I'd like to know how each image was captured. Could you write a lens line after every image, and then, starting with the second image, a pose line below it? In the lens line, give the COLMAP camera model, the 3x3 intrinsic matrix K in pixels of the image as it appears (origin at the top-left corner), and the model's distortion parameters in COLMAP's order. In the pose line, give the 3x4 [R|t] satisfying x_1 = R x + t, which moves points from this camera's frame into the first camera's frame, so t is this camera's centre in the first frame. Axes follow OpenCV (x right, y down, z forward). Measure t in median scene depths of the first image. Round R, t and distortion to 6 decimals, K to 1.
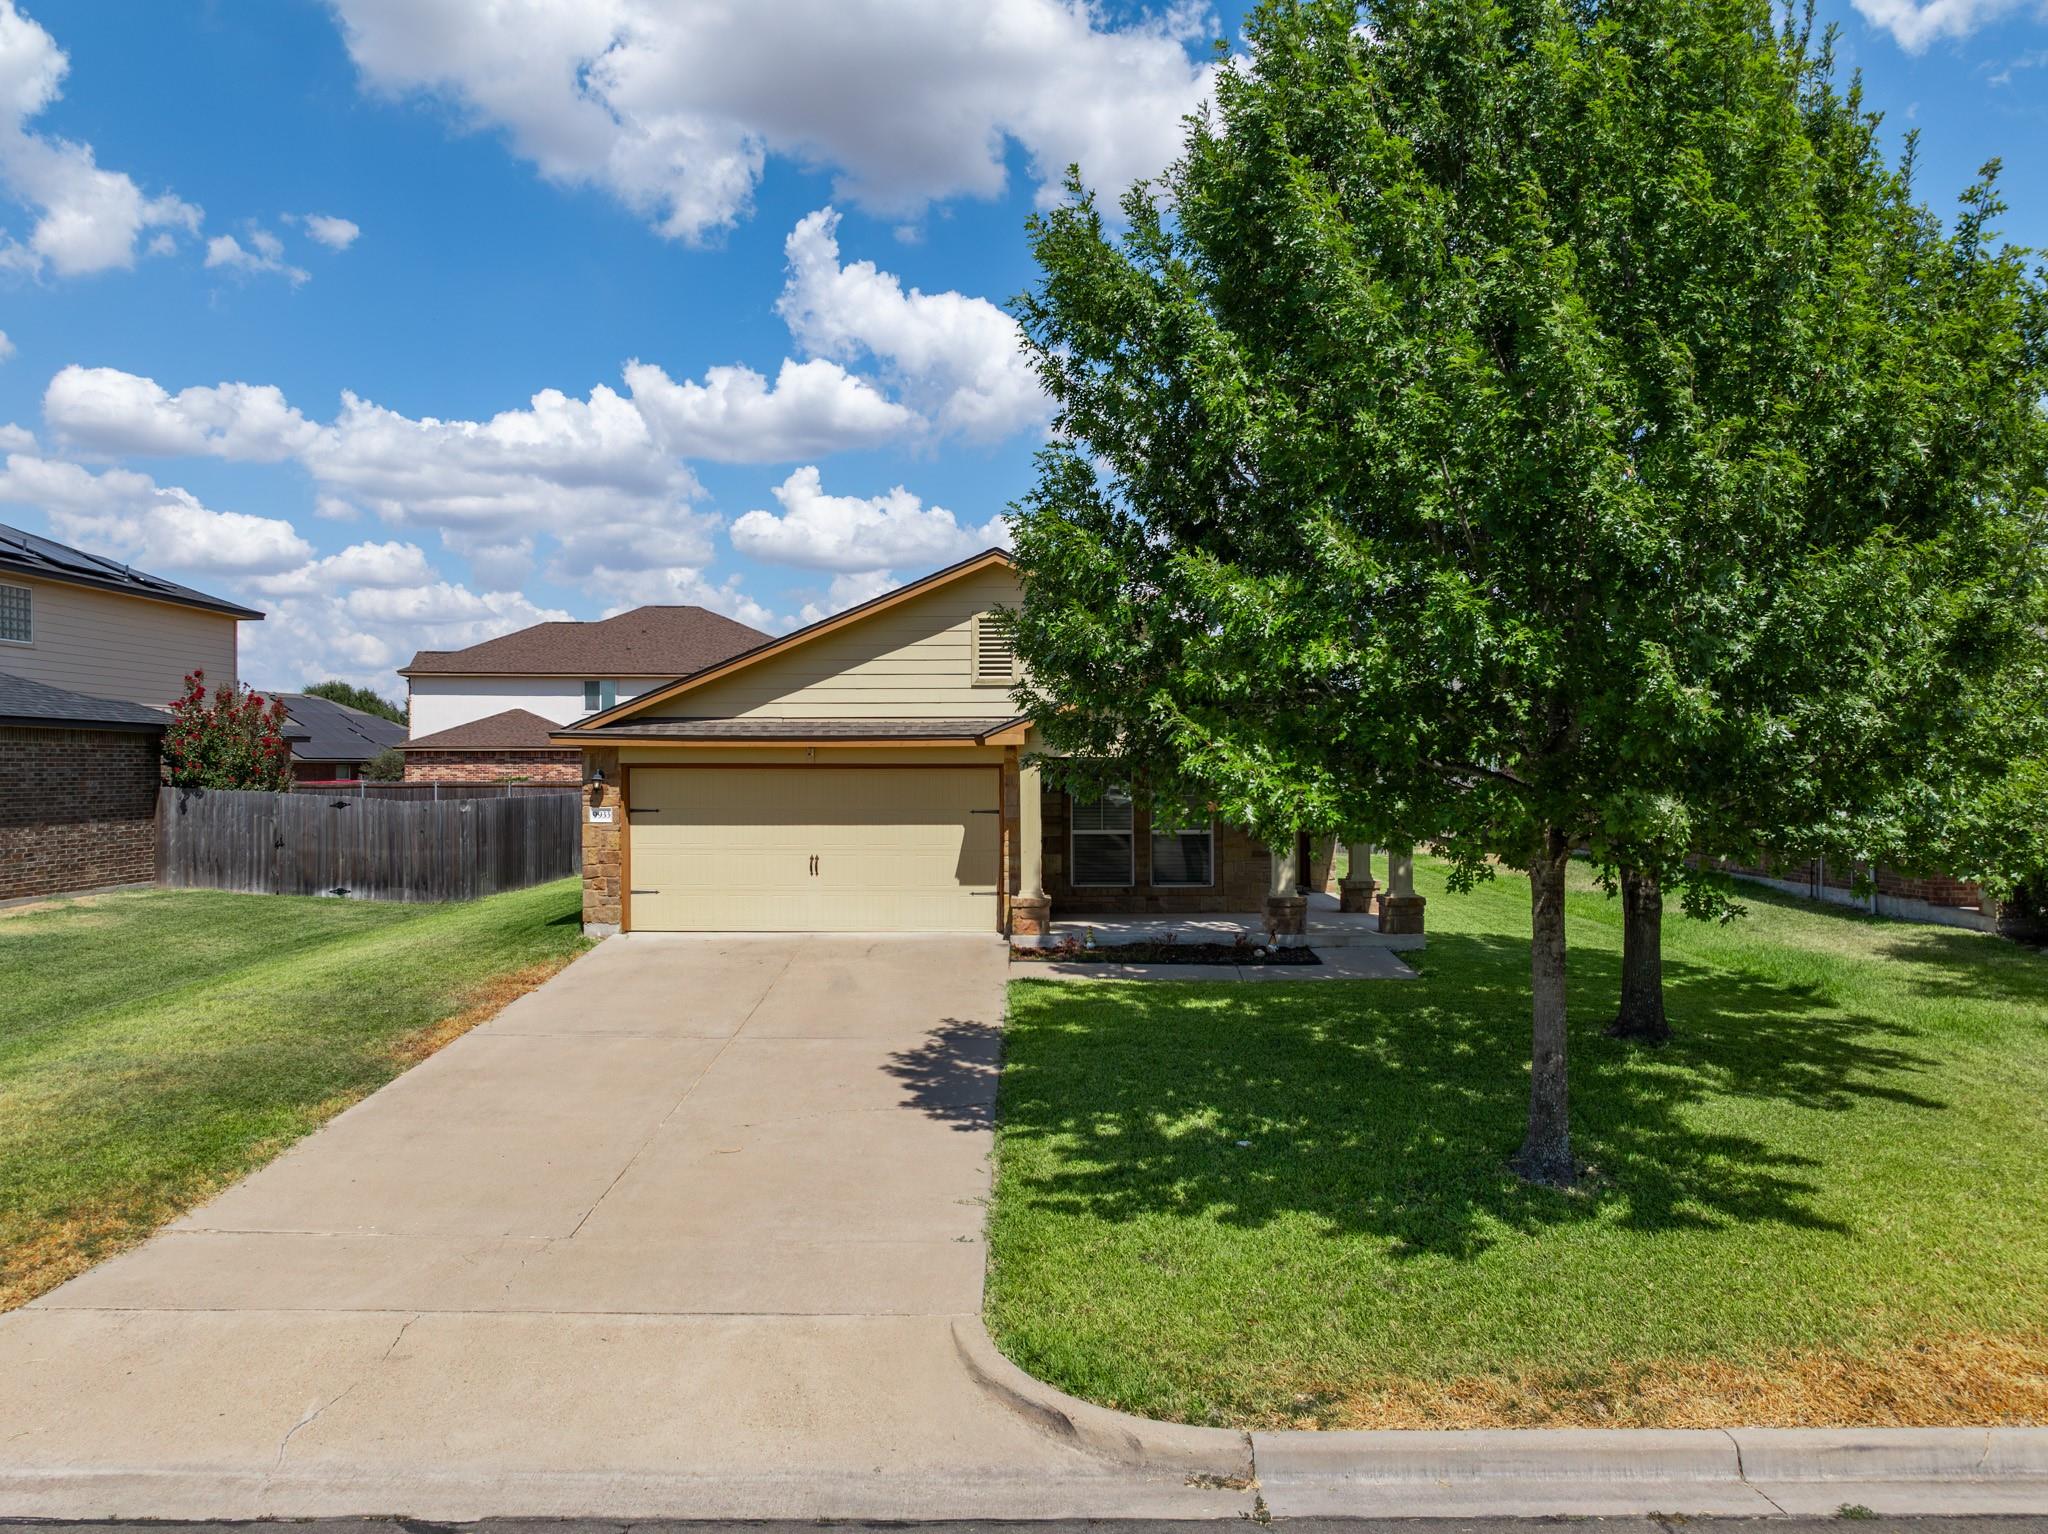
lens RADIAL K [[1457.7, 0, 1024.0], [0, 1457.7, 767.0], [0, 0, 1]] dist [0.006381, 0.001960]
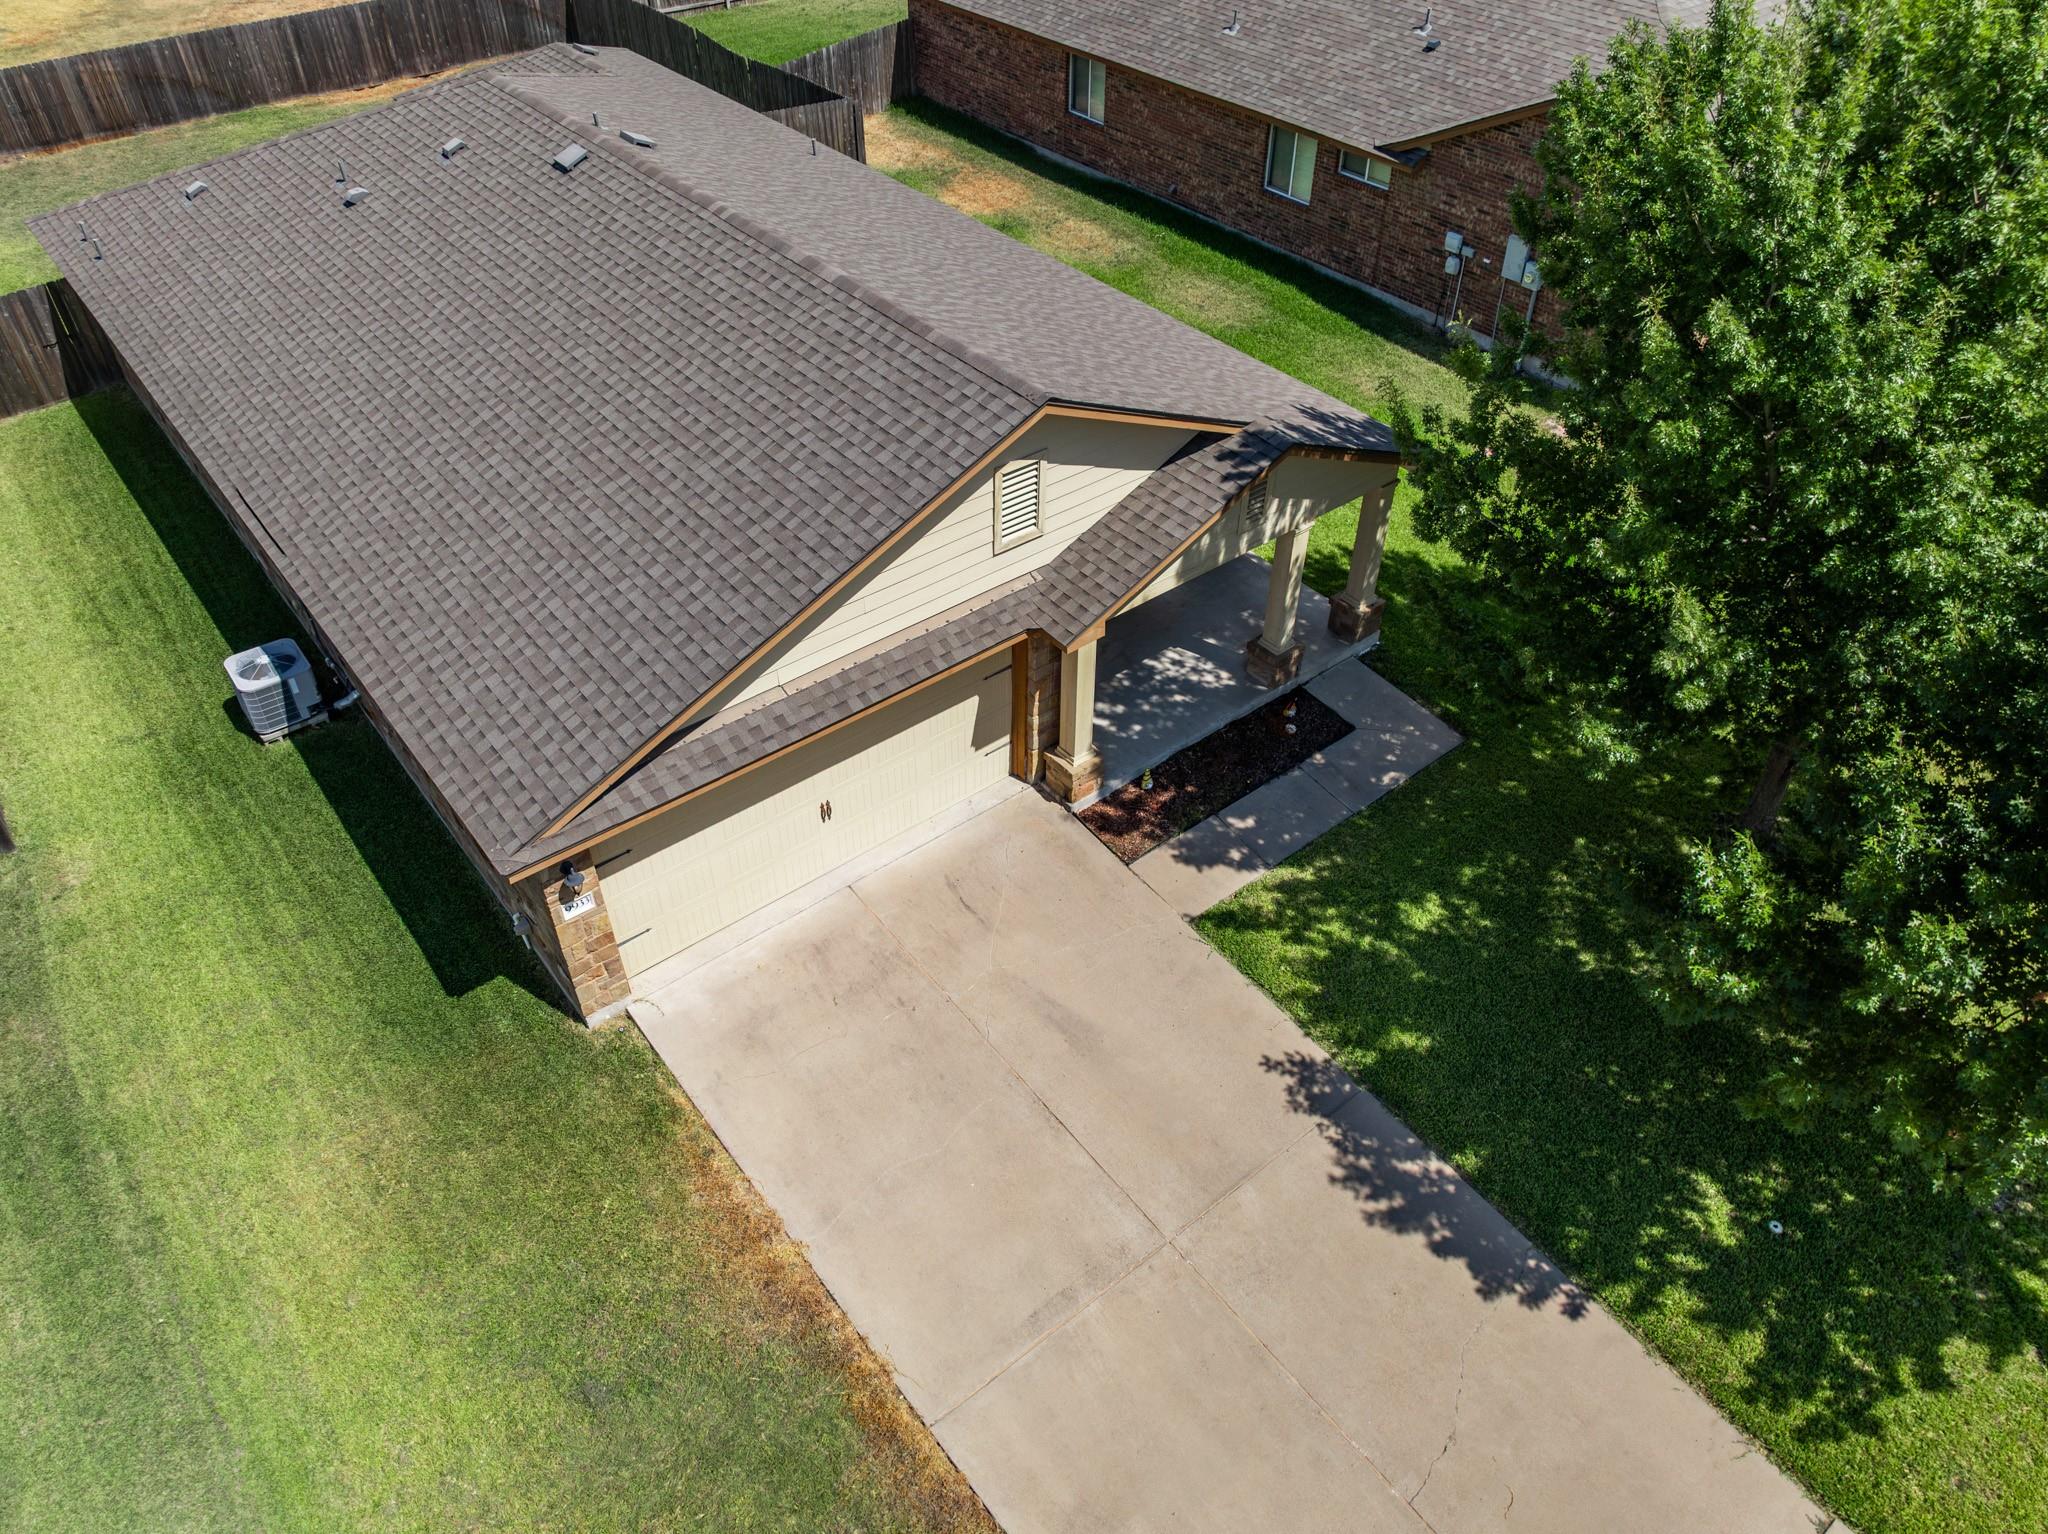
lens RADIAL K [[1442.5, 0, 1029.9], [0, 1442.5, 743.6], [0, 0, 1]] dist [-0.017700, 0.006517]
pose [[0.770221, -0.417476, 0.482156, -0.439125], [-0.006425, 0.750876, 0.660412, -0.495331], [-0.637745, -0.511761, 0.575657, 0.531164]]
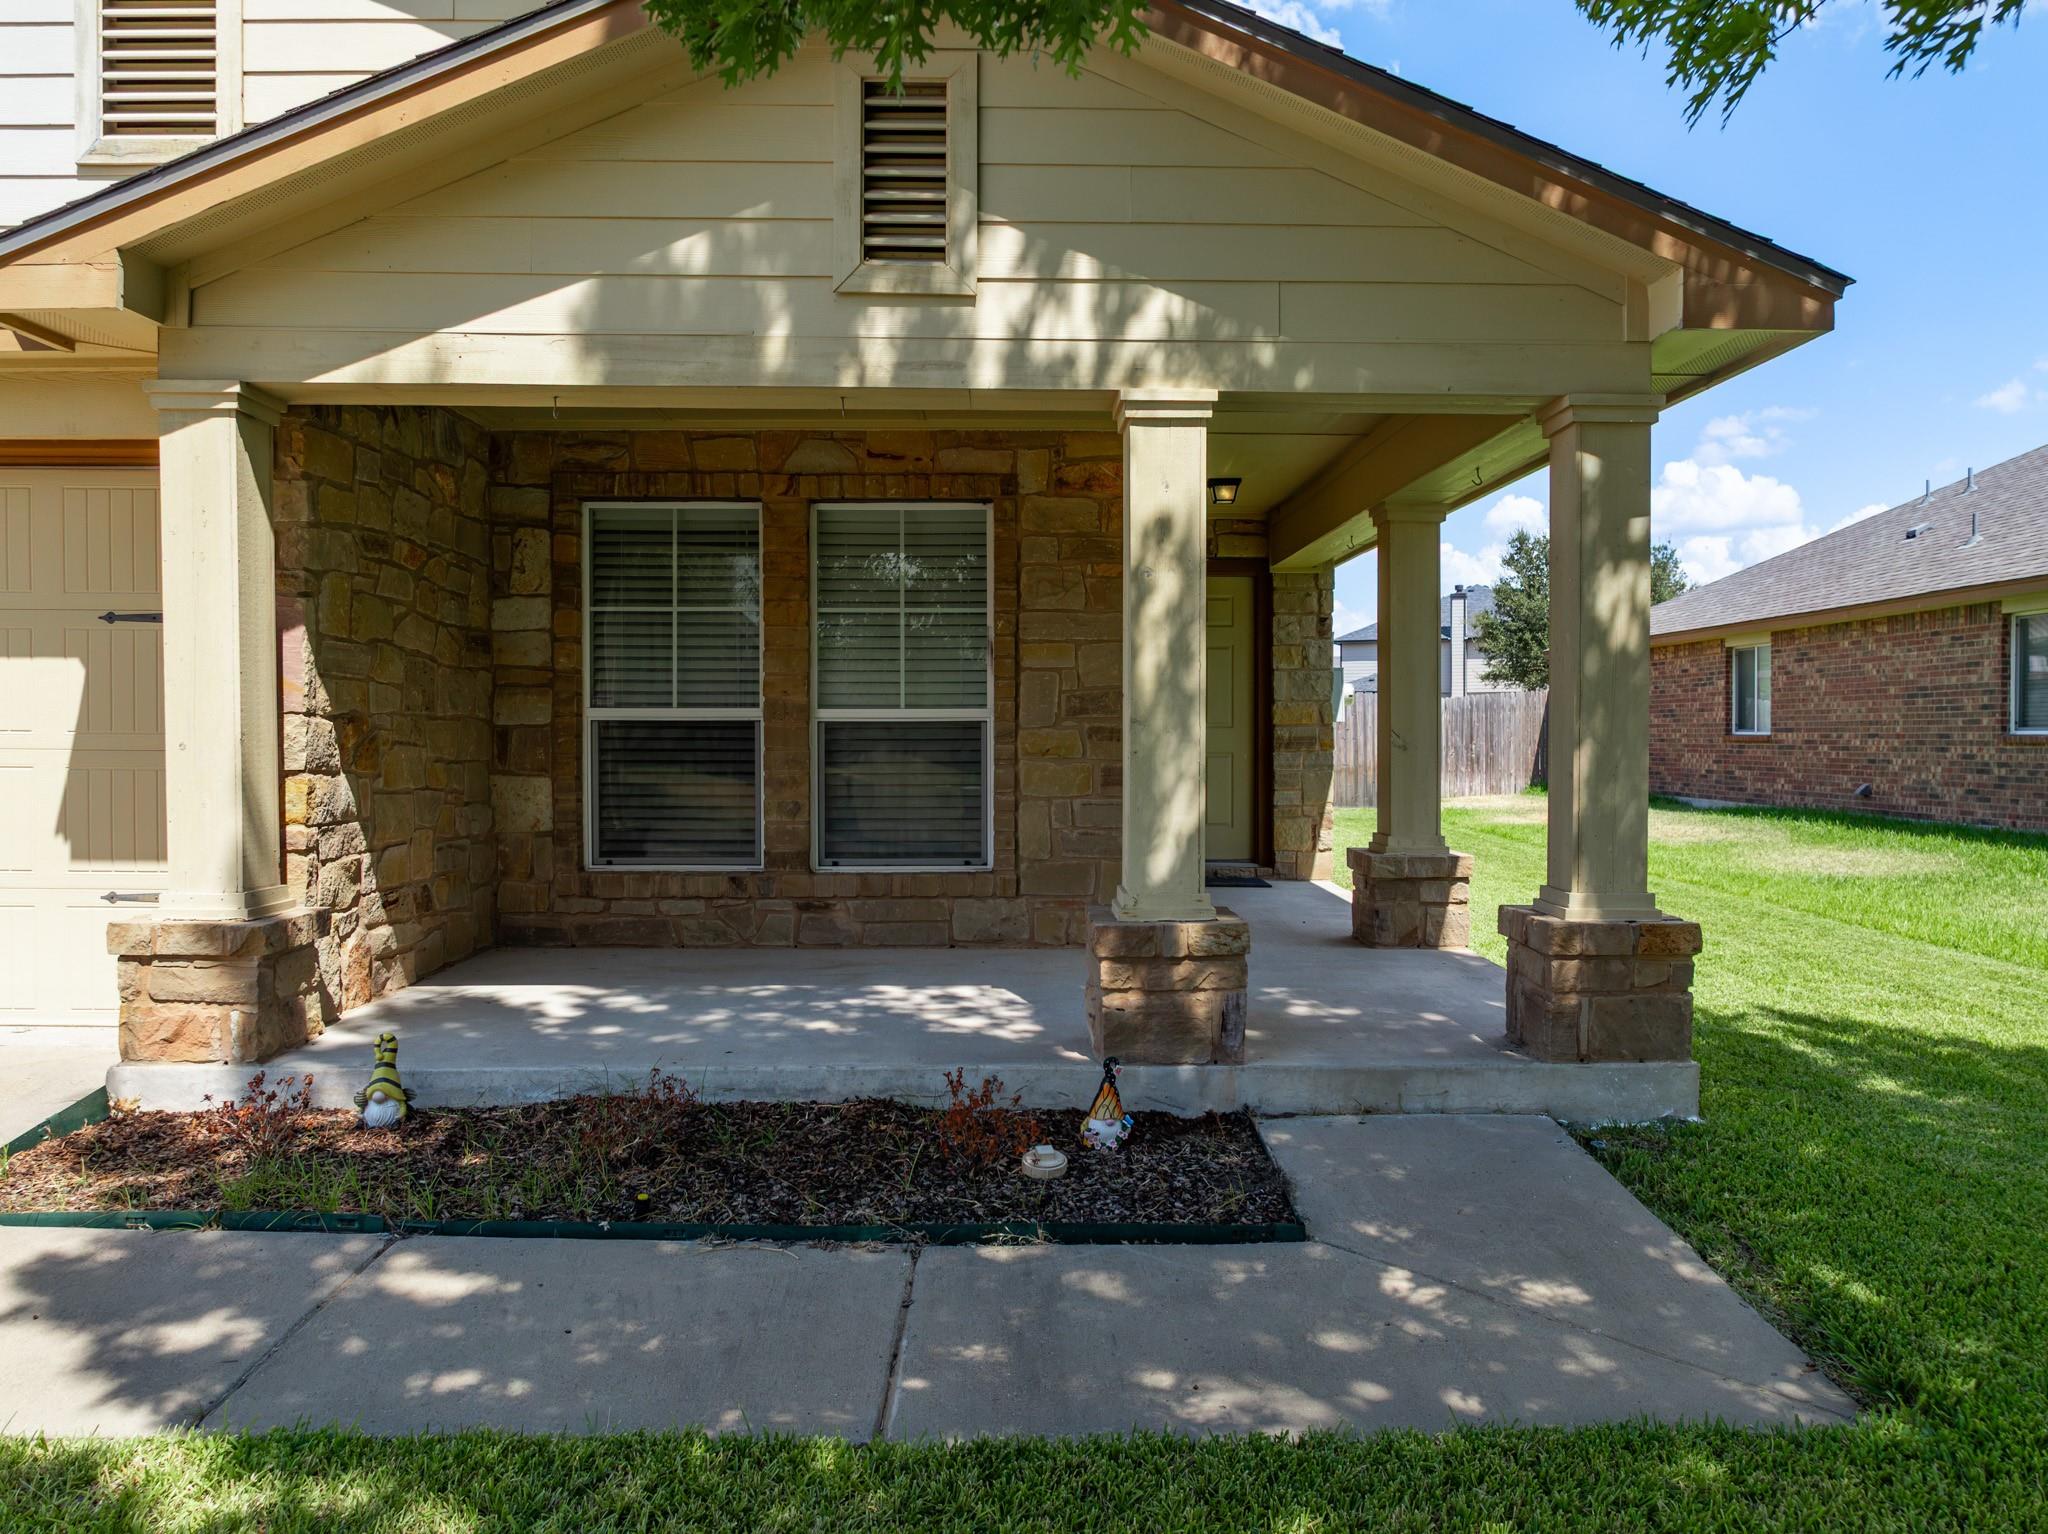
lens RADIAL K [[1454.7, 0, 1023.5], [0, 1454.7, 819.9], [0, 0, 1]] dist [-0.012361, -0.000822]
pose [[0.999845, 0.003772, 0.017217, 0.149170], [-0.004793, 0.998208, 0.059654, 0.055811], [-0.016961, -0.059727, 0.998071, 0.743071]]
